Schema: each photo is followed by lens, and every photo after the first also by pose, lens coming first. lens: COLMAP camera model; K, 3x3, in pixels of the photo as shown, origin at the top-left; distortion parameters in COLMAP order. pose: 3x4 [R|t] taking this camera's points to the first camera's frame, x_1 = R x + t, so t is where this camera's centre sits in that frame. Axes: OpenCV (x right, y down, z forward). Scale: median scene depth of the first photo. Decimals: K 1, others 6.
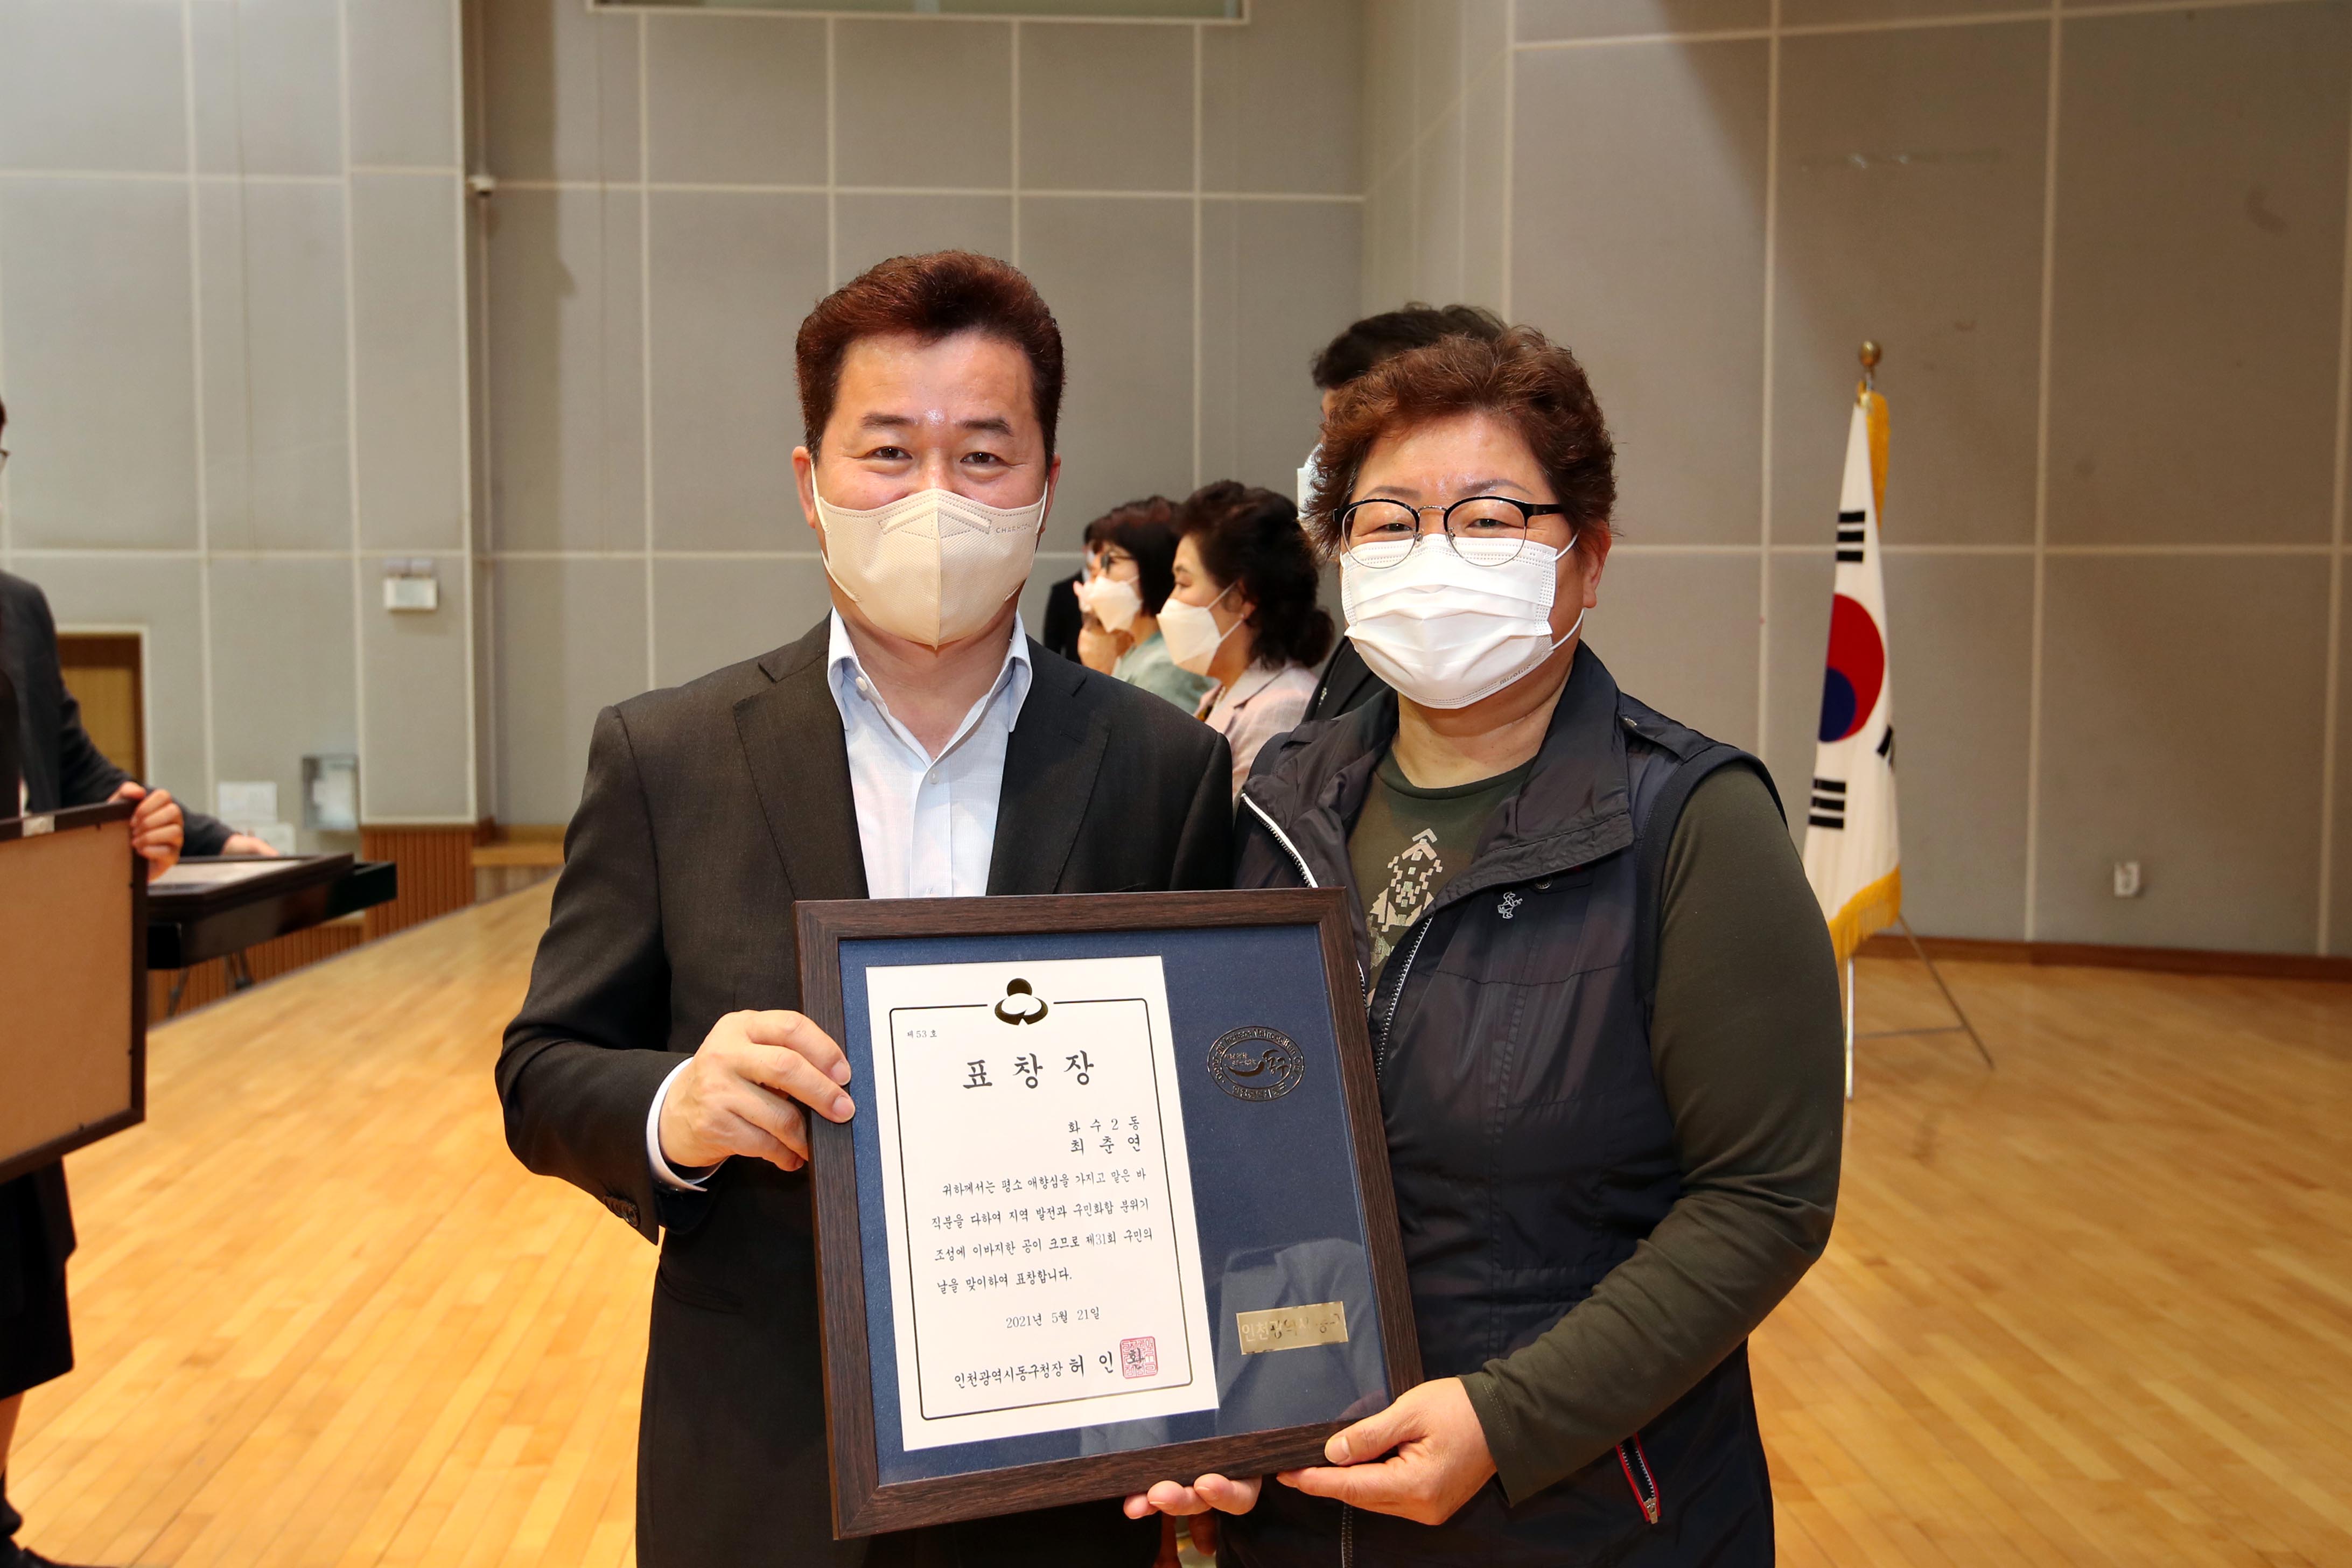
lens RADIAL K [[1985.6, 0, 1178.0], [0, 1985.6, 696.2], [0, 0, 1]] dist [-0.029152, 0.092421]
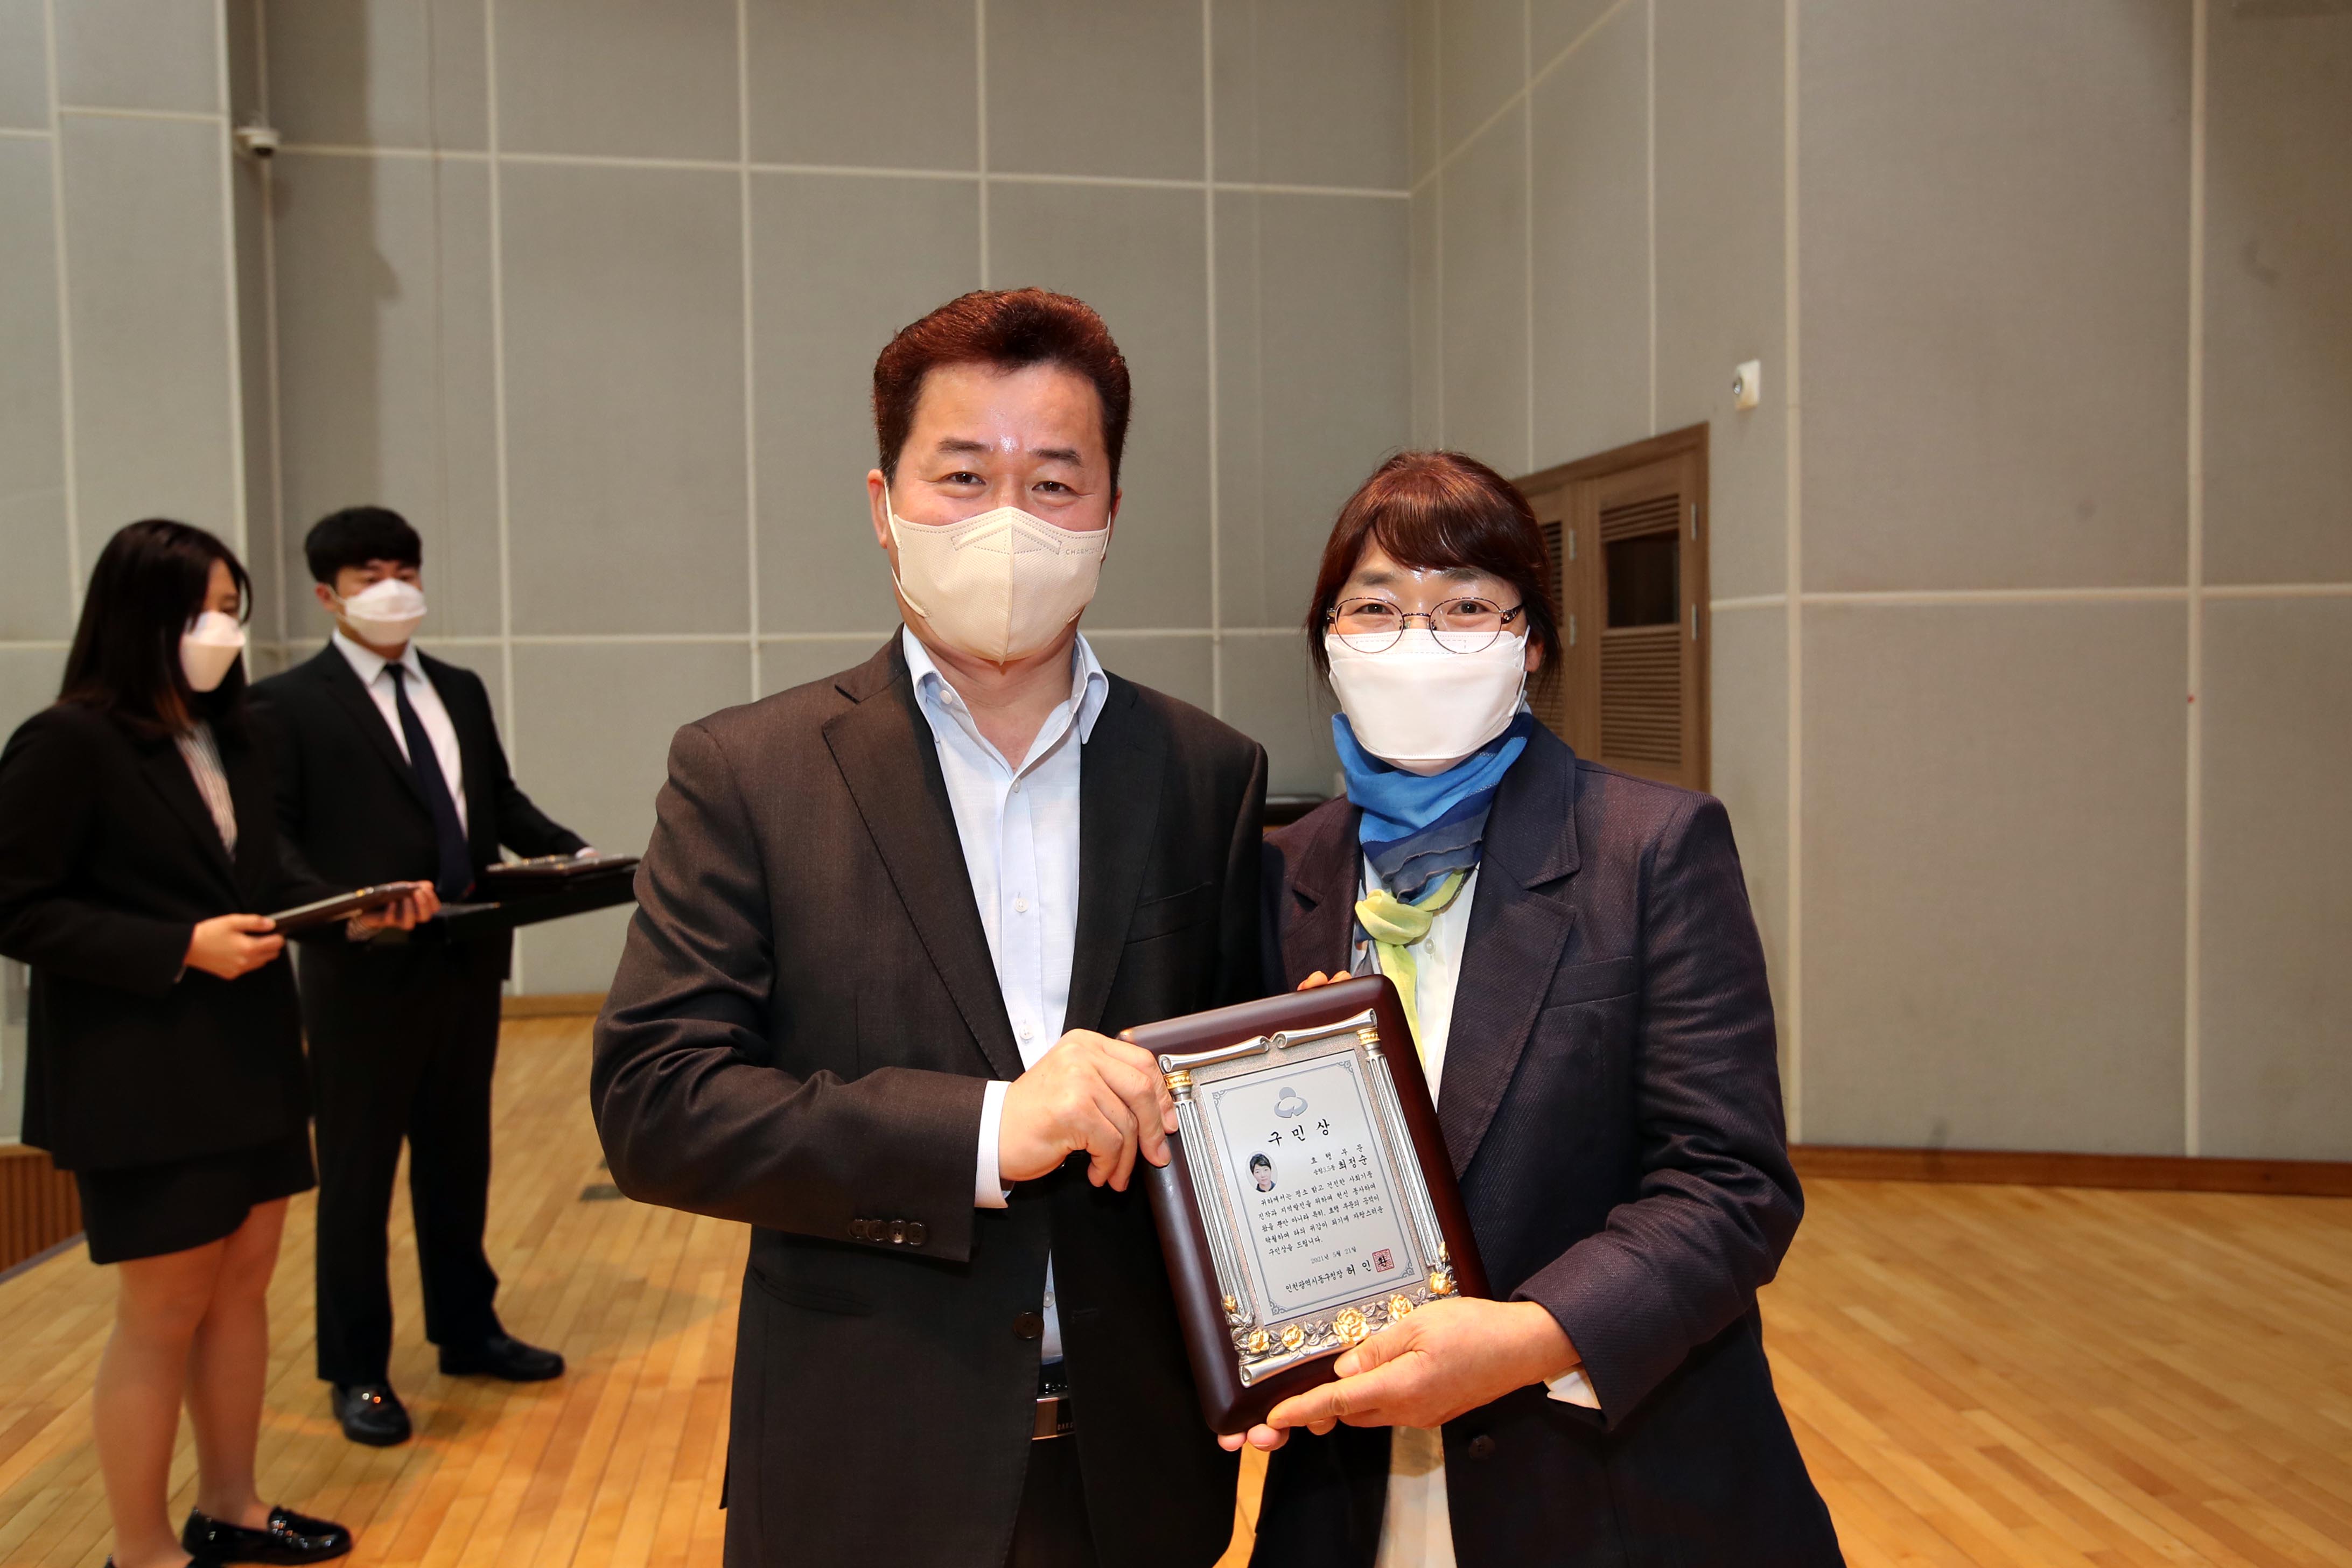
lens RADIAL K [[1623.4, 0, 1210.8], [0, 1623.4, 732.1], [0, 0, 1]] dist [-0.039365, 0.053171]
pose [[0.993482, -0.020334, 0.112161, -0.098674], [0.023011, 0.999479, -0.022628, -0.022745], [-0.111642, 0.025062, 0.993432, 0.511134]]
